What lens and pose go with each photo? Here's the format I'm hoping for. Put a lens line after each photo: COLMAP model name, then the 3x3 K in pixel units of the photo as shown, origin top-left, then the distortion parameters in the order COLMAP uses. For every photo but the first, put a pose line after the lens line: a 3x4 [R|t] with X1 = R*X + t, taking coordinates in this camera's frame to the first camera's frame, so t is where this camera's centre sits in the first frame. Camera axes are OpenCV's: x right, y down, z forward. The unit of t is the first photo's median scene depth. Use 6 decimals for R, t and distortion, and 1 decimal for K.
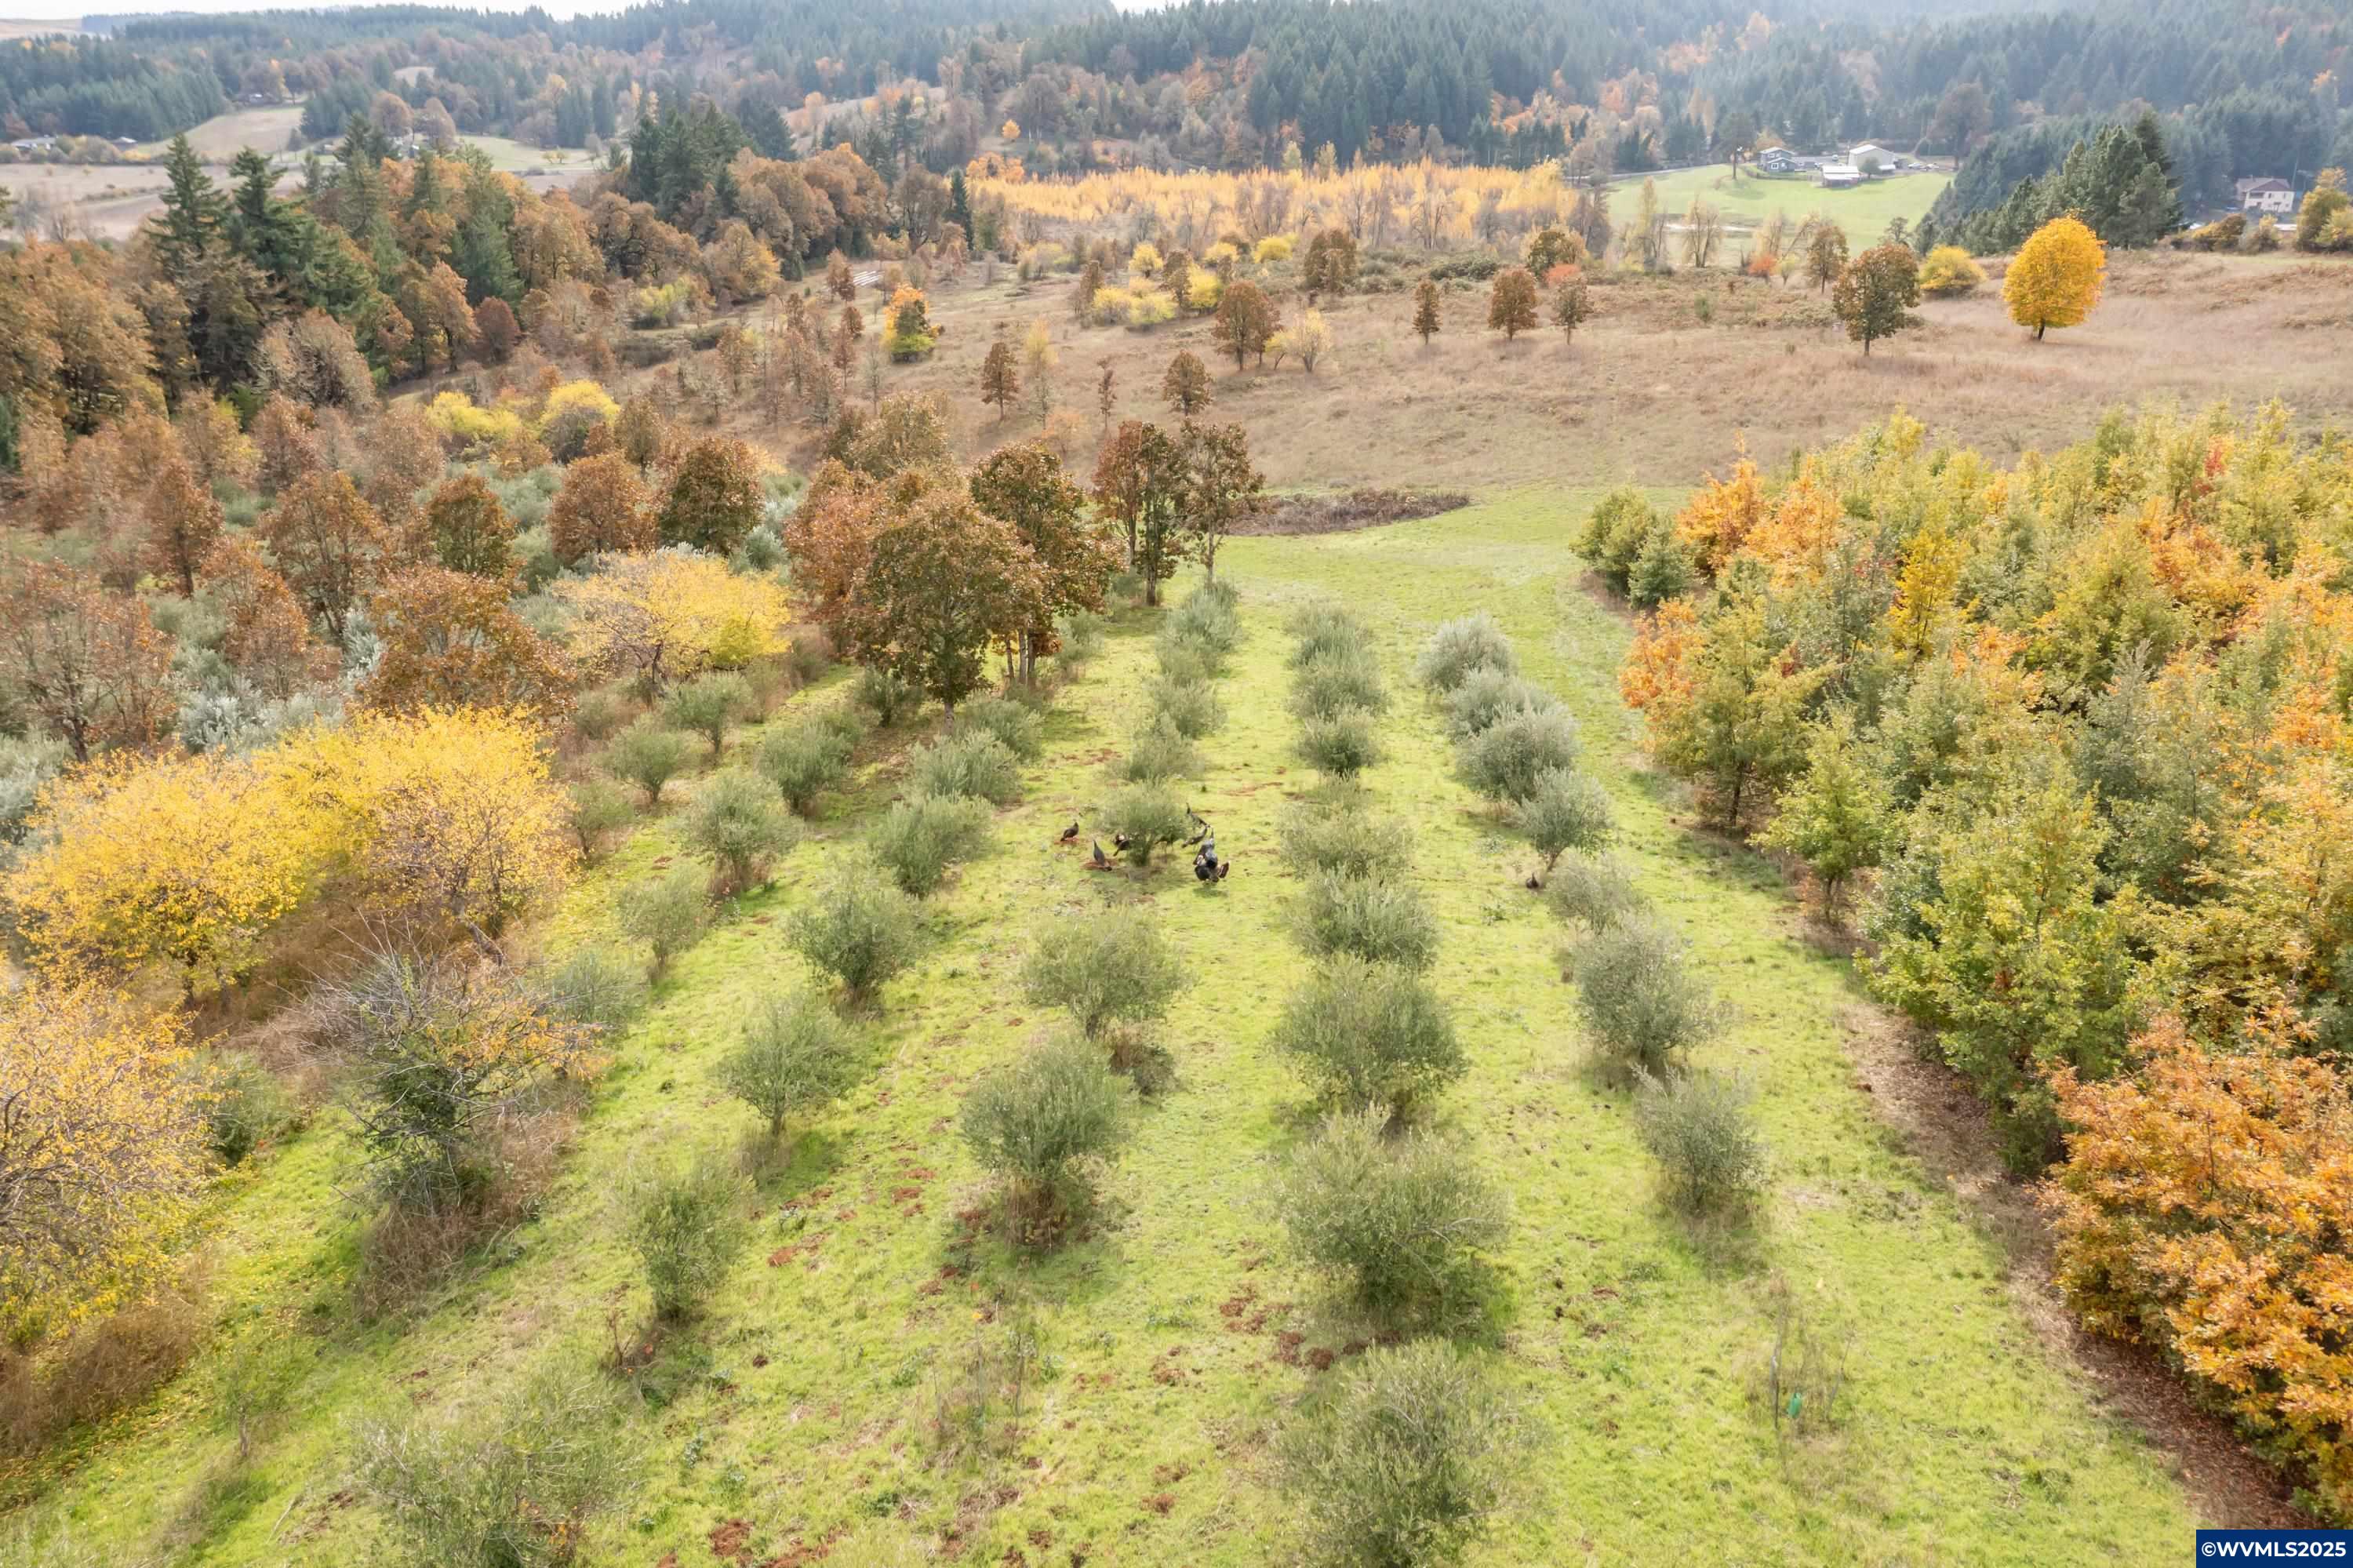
lens RADIAL K [[1913.8, 0, 1175.7], [0, 1913.8, 783.9], [0, 0, 1]] dist [0.005736, 0.004797]
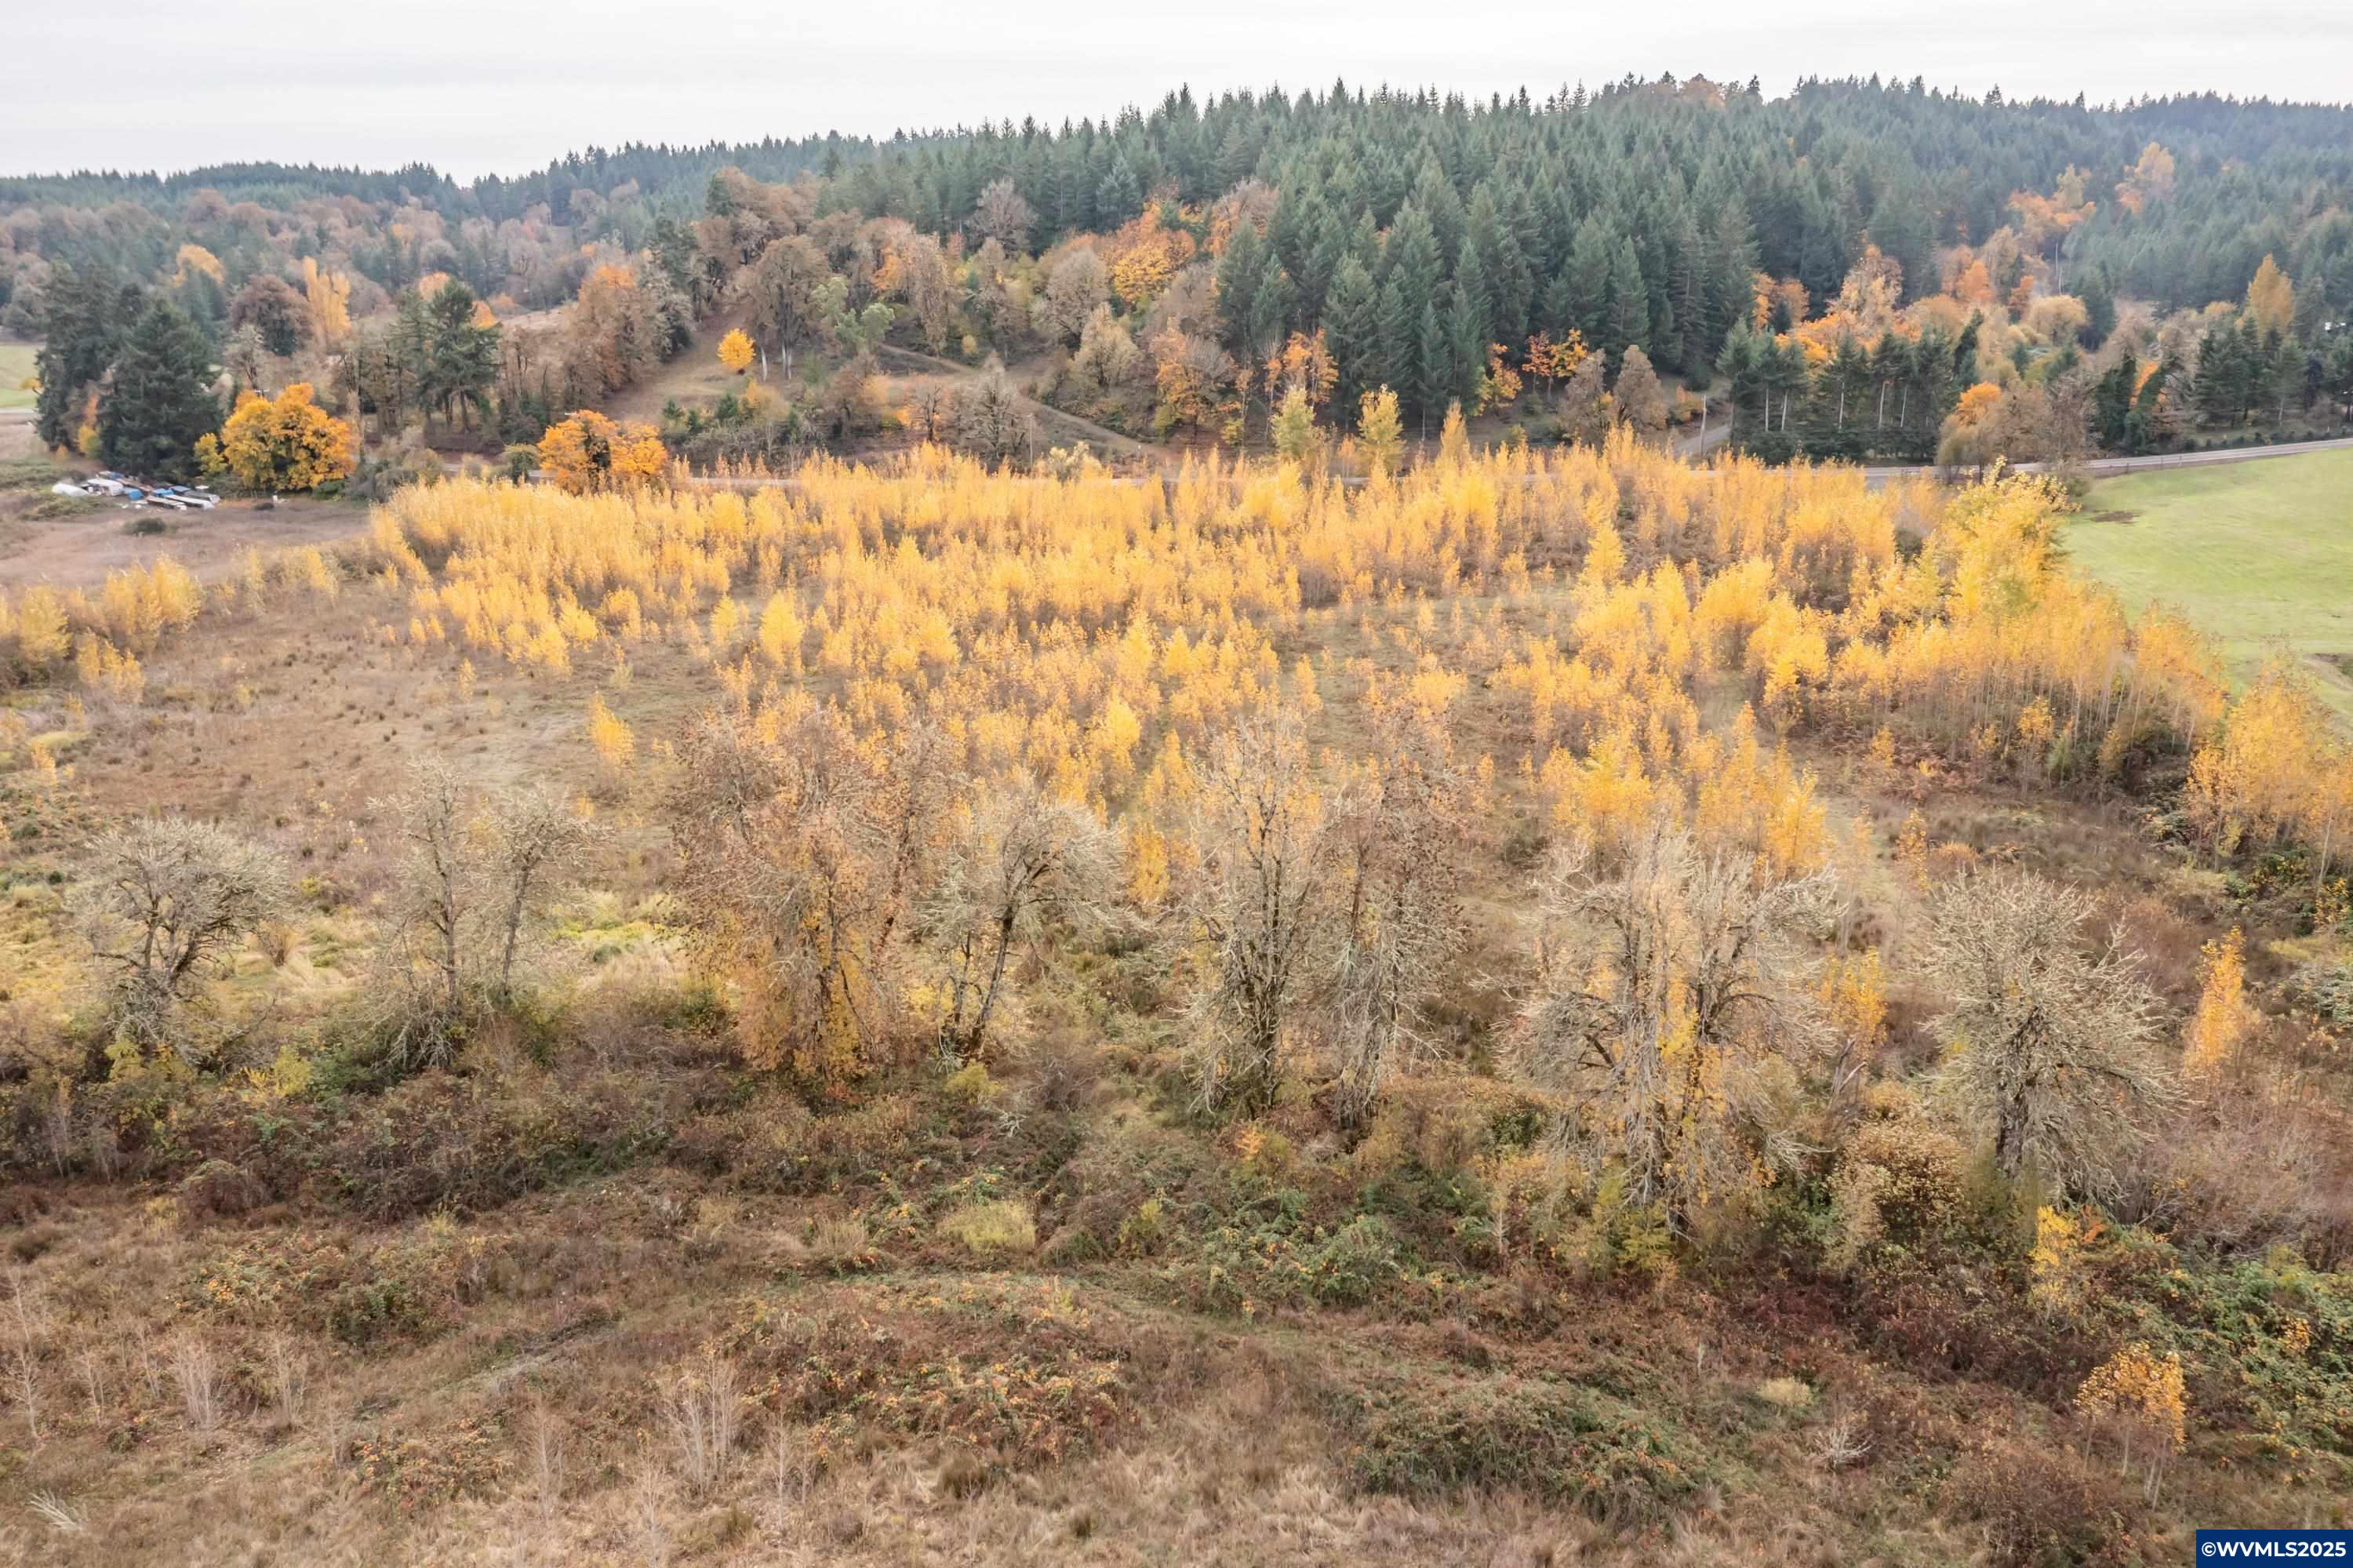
lens RADIAL K [[1913.8, 0, 1177.3], [0, 1913.8, 783.7], [0, 0, 1]] dist [0.005736, 0.004797]
pose [[0.996085, 0.021902, -0.085640, 0.070547], [-0.028659, 0.996504, -0.078479, -0.208033], [0.083621, 0.080626, 0.993231, 0.568254]]
